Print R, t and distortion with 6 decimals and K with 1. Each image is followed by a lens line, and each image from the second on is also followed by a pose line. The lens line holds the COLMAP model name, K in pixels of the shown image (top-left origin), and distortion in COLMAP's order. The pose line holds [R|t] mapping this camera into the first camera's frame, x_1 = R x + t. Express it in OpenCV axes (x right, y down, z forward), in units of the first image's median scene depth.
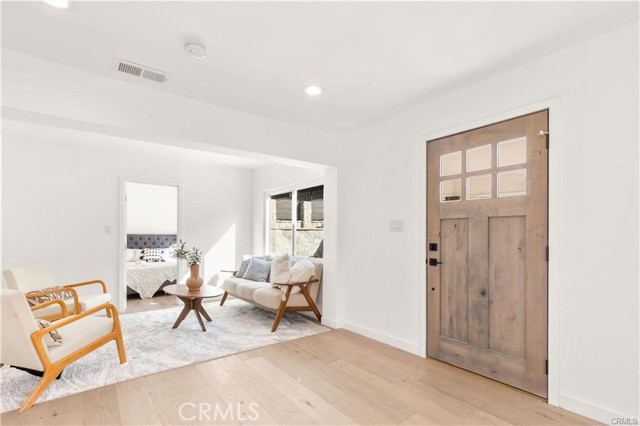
lens RADIAL K [[297.7, 0, 309.0], [0, 297.7, 236.0], [0, 0, 1]] dist [0.001762, 0.000315]
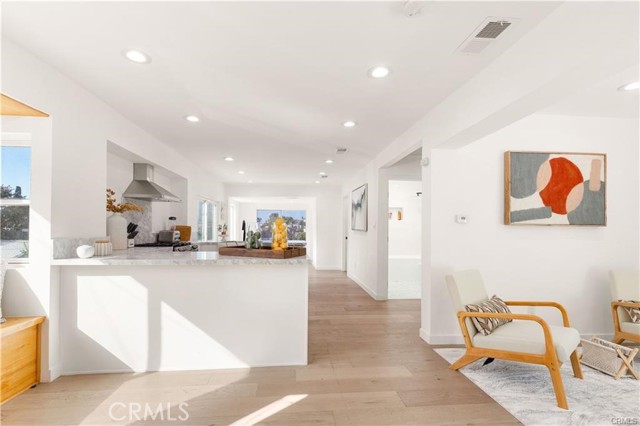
lens RADIAL K [[293.2, 0, 316.1], [0, 293.2, 224.4], [0, 0, 1]] dist [0.002506, 0.000528]
pose [[-0.524648, -0.014893, -0.851189, 0.255906], [-0.012865, 0.999871, -0.009565, -0.009183], [0.851222, 0.005932, -0.524772, 0.692649]]
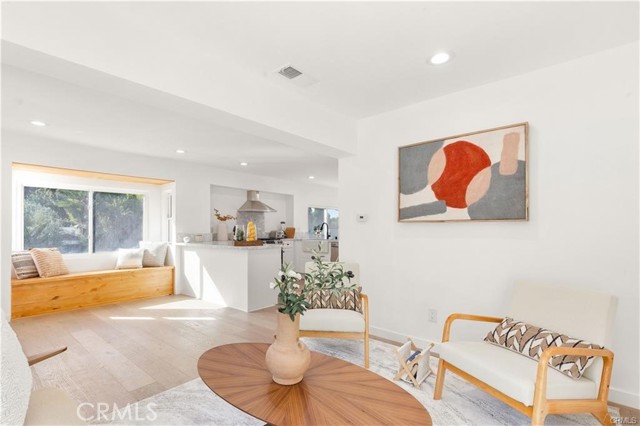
lens RADIAL K [[303.3, 0, 313.7], [0, 303.3, 225.3], [0, 0, 1]] dist [0.001581, 0.000168]
pose [[-0.977494, -0.002400, -0.210951, -0.383709], [-0.000836, 0.999972, -0.007503, -0.007626], [0.210963, -0.007158, -0.977468, 1.573633]]
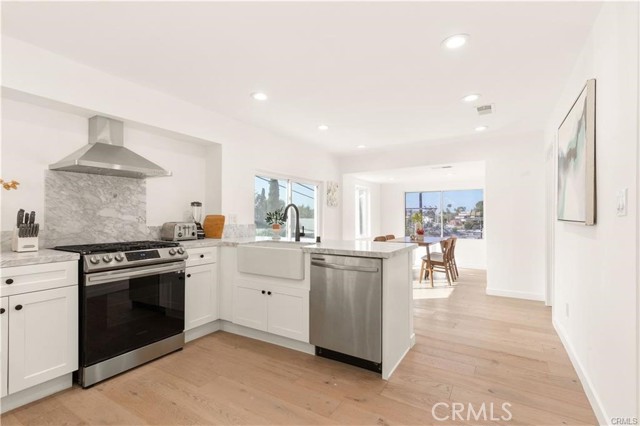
lens RADIAL K [[299.5, 0, 320.0], [0, 299.5, 213.0], [0, 0, 1]] dist [0.001210, 0.000123]
pose [[-0.926640, -0.006648, -0.375891, -0.647821], [-0.003759, 0.999958, -0.008417, -0.007350], [0.375931, -0.006386, -0.926626, 0.377971]]
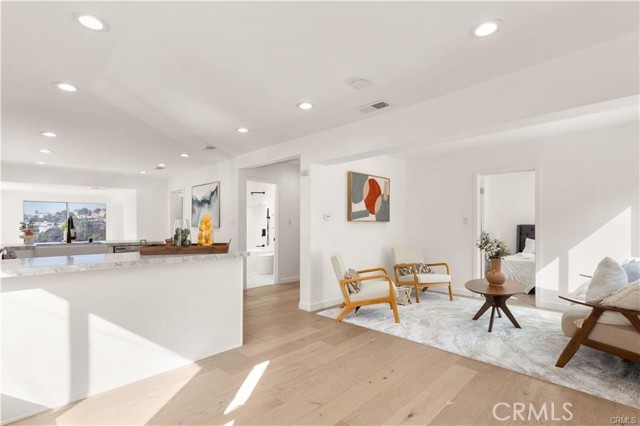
lens RADIAL K [[303.3, 0, 313.7], [0, 303.3, 225.3], [0, 0, 1]] dist [0.001581, 0.000168]
pose [[0.140264, 0.000424, -0.990114, 0.525133], [-0.002045, 0.999998, 0.000139, -0.004976], [0.990112, 0.002005, 0.140265, 0.357602]]
